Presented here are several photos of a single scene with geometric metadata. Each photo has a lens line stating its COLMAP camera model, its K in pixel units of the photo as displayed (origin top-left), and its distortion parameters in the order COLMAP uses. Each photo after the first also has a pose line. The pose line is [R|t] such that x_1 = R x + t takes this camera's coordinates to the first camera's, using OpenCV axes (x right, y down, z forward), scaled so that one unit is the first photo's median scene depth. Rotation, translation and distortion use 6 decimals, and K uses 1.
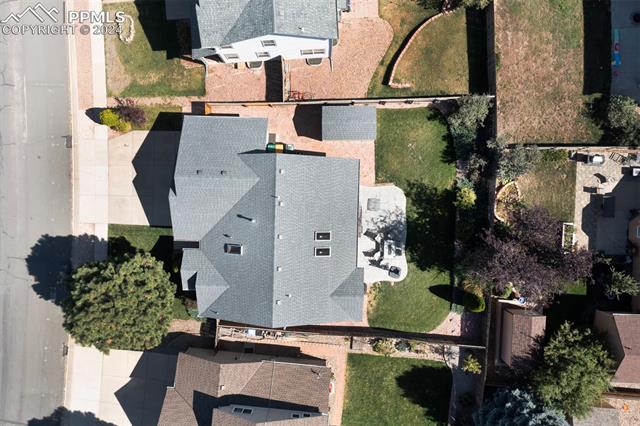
lens RADIAL K [[502.8, 0, 320.5], [0, 502.8, 213.5], [0, 0, 1]] dist [-0.001091, 0.025739]
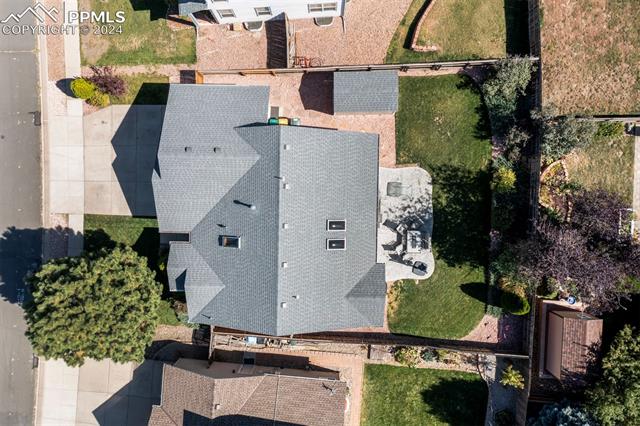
lens RADIAL K [[502.8, 0, 319.5], [0, 502.8, 212.3], [0, 0, 1]] dist [-0.001091, 0.025739]
pose [[0.999968, -0.006561, -0.004598, -0.017628], [0.006548, 0.999974, -0.002860, 0.023287], [0.004616, 0.002829, 0.999985, 0.150171]]
